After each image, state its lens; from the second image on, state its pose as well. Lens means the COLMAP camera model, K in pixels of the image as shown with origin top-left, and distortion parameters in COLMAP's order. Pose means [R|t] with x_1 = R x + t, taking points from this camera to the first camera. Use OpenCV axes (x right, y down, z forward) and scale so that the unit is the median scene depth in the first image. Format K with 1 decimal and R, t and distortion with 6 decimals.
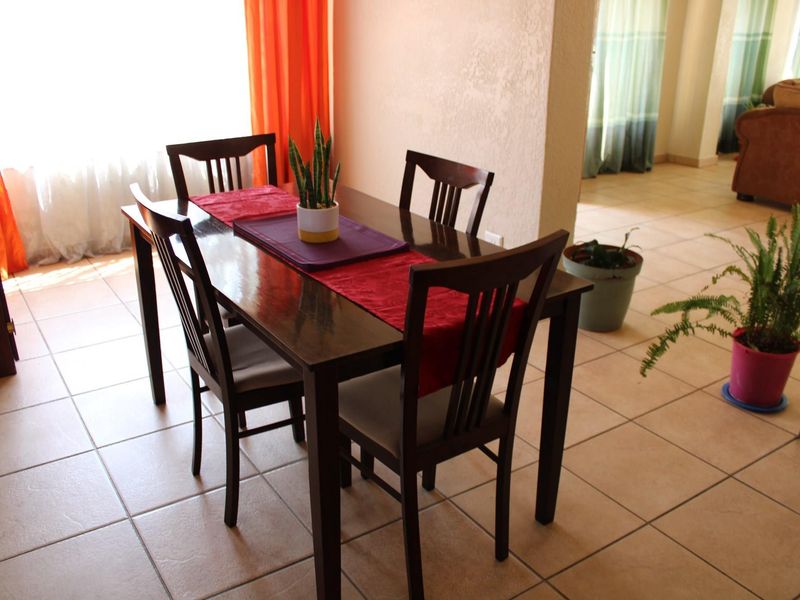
lens RADIAL K [[735.5, 0, 400.0], [0, 735.5, 300.0], [0, 0, 1]] dist [-0.156504, 0.109056]
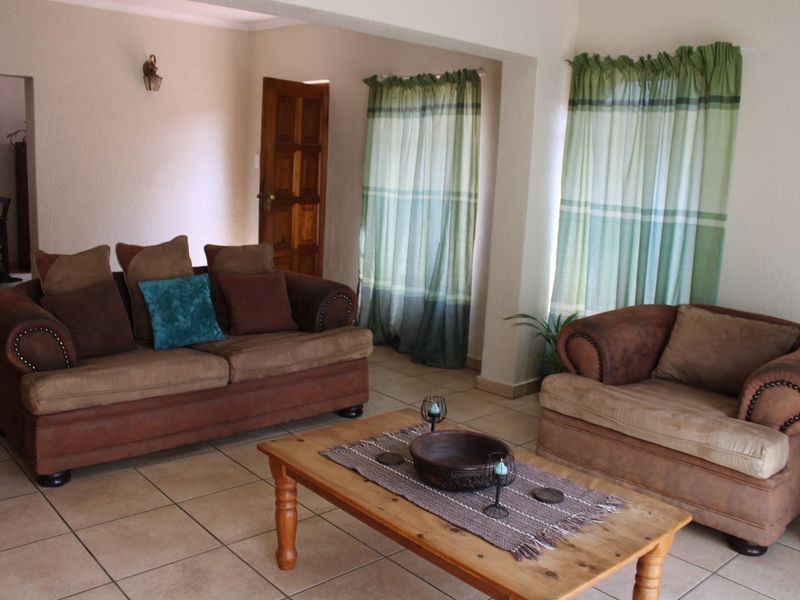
lens RADIAL K [[735.5, 0, 400.0], [0, 735.5, 300.0], [0, 0, 1]] dist [-0.156504, 0.109056]
pose [[0.145764, 0.184835, -0.971900, 1.361758], [-0.404282, 0.907751, 0.112002, -0.392628], [0.902945, 0.376596, 0.207043, 0.962700]]
